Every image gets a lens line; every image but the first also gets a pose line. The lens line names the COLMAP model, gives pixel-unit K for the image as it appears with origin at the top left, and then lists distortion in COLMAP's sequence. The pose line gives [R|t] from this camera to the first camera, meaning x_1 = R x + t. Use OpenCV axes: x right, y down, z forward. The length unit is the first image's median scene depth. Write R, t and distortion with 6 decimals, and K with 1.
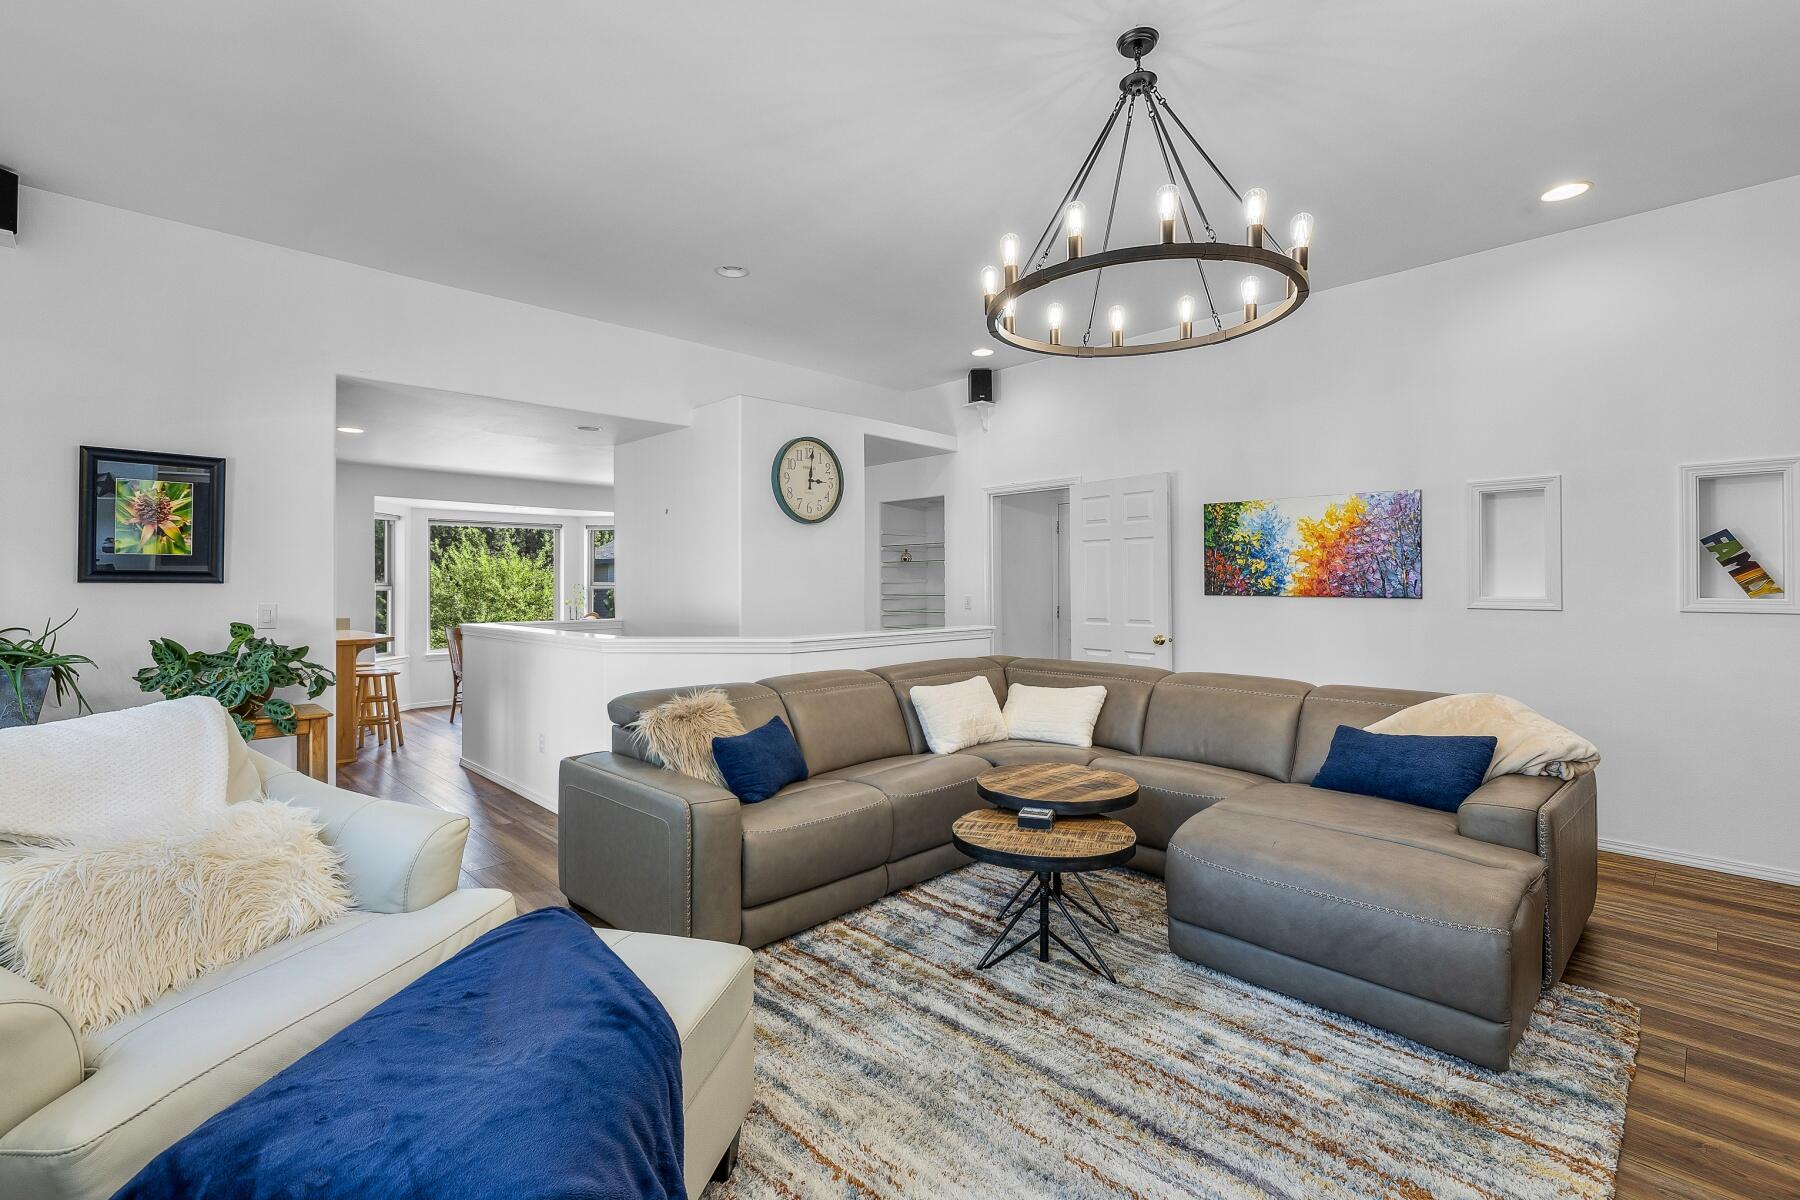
lens RADIAL K [[808.0, 0, 894.4], [0, 808.0, 584.9], [0, 0, 1]] dist [-0.013331, -0.000116]
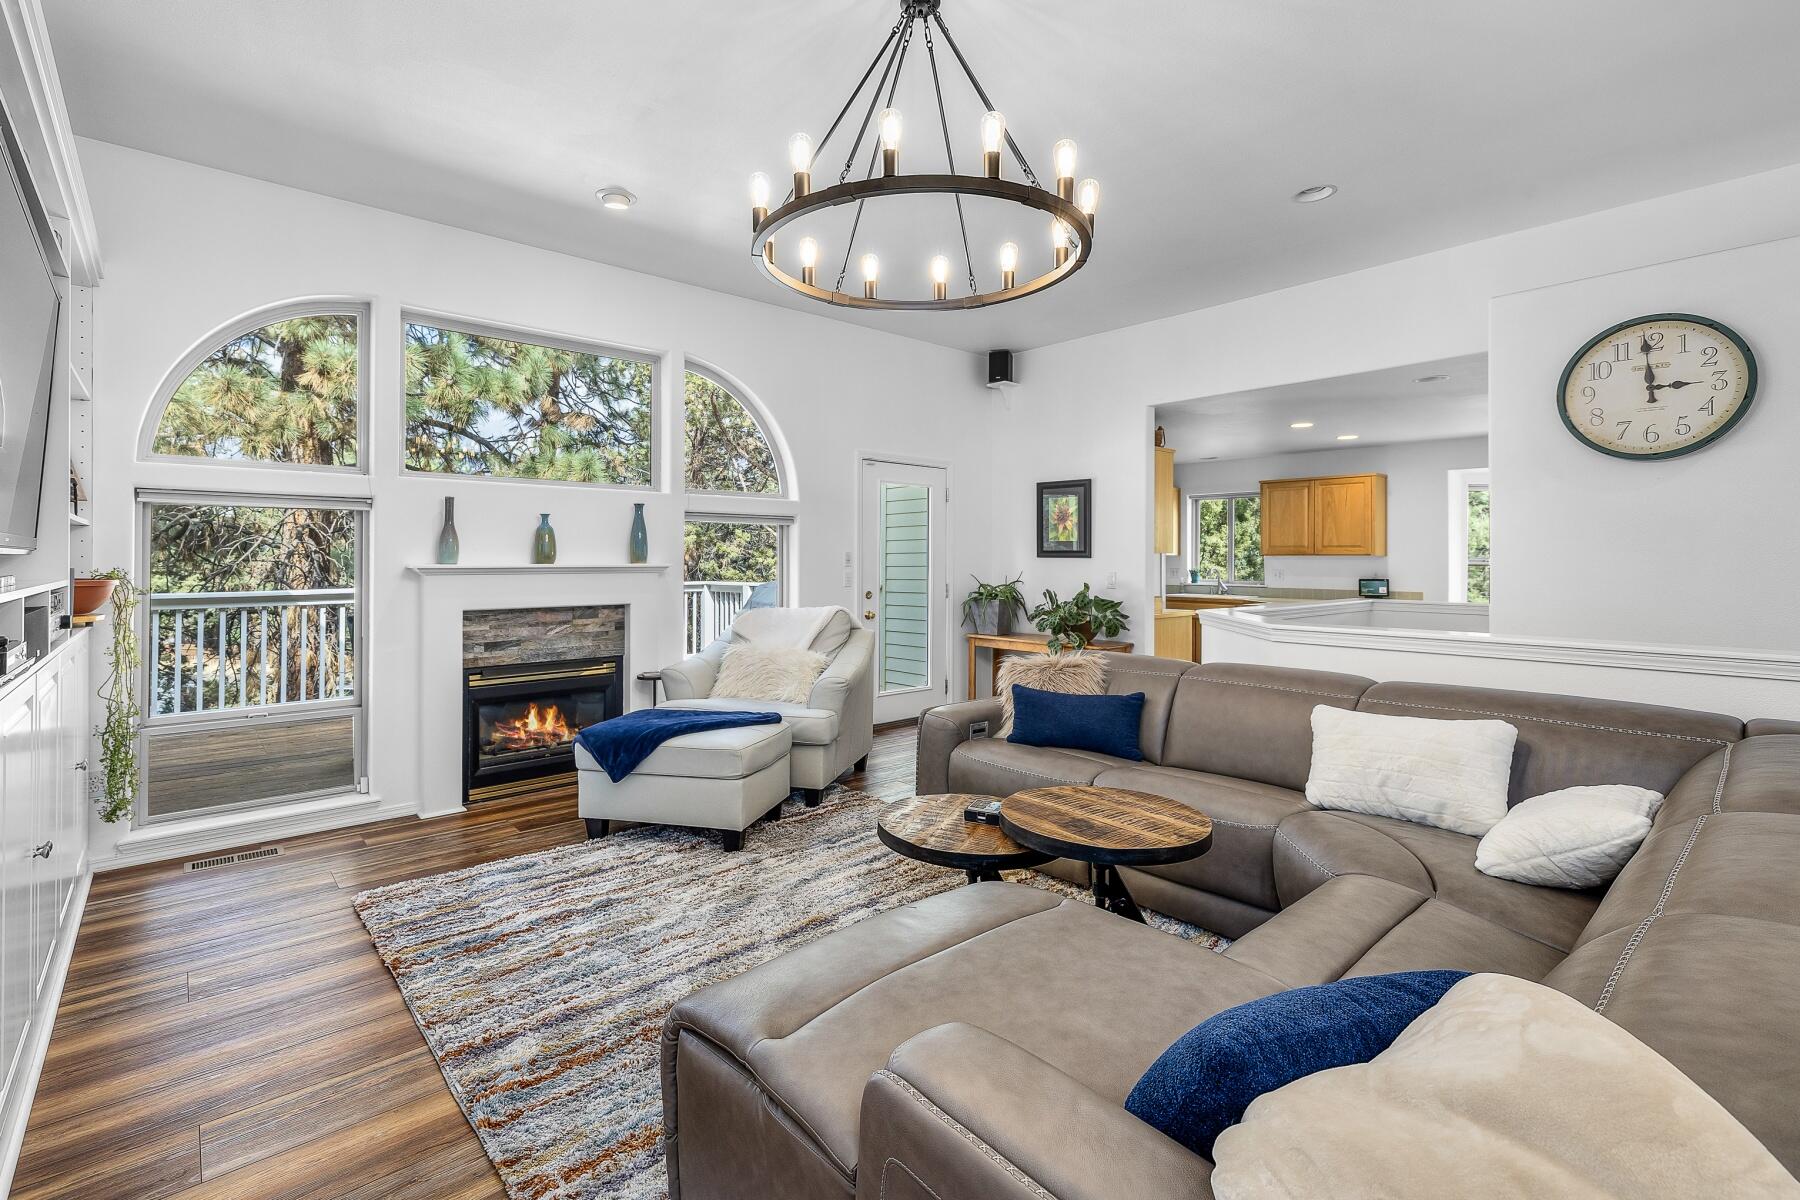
lens RADIAL K [[805.4, 0, 826.4], [0, 805.4, 551.5], [0, 0, 1]] dist [0.002885, 0.000148]
pose [[-0.085933, -0.009682, -0.996254, 0.683123], [-0.000536, 0.999953, -0.009671, -0.001044], [0.996301, -0.000297, -0.085934, 0.546967]]
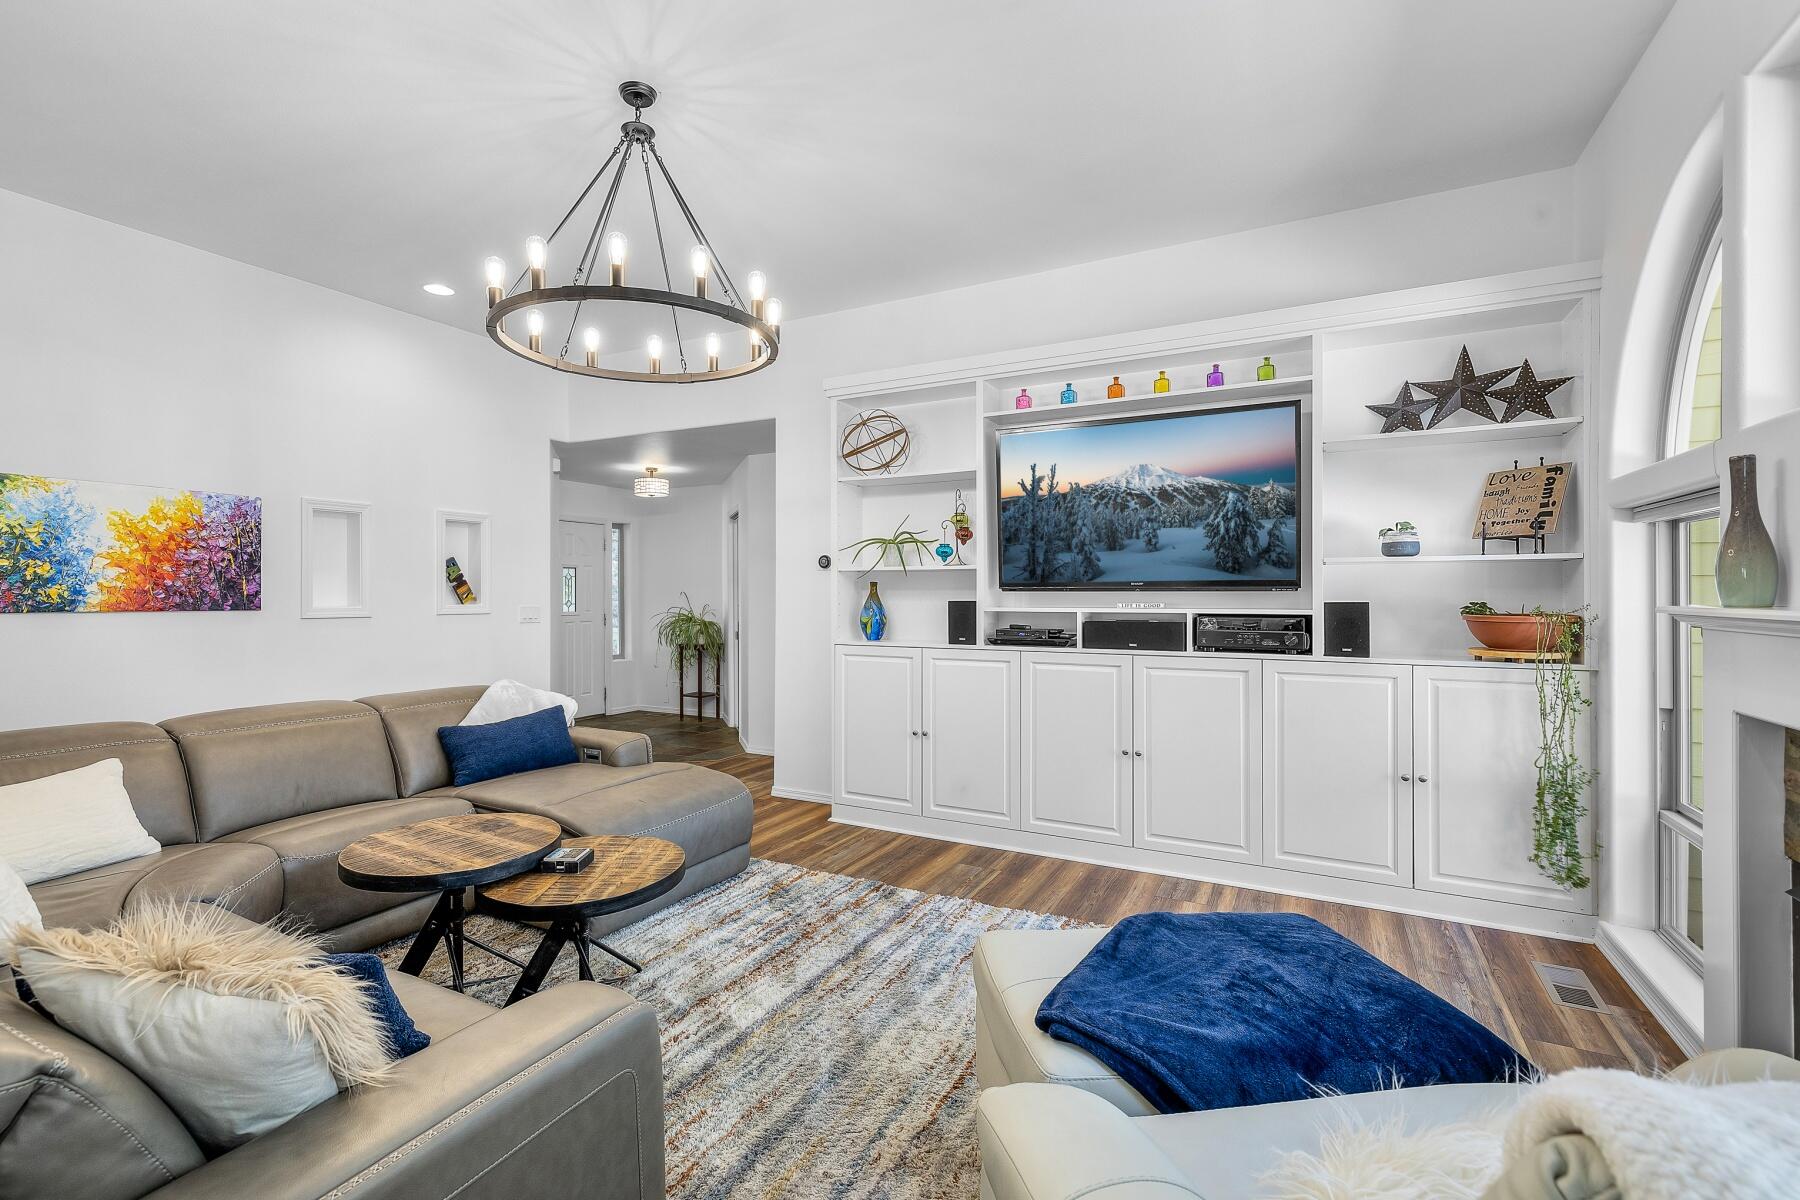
lens RADIAL K [[805.4, 0, 838.8], [0, 805.4, 588.8], [0, 0, 1]] dist [0.002885, 0.000148]
pose [[-0.276258, 0.006045, 0.961064, -0.461910], [0.001030, 0.999982, -0.005994, -0.002340], [-0.961083, -0.000666, -0.276260, 0.583564]]
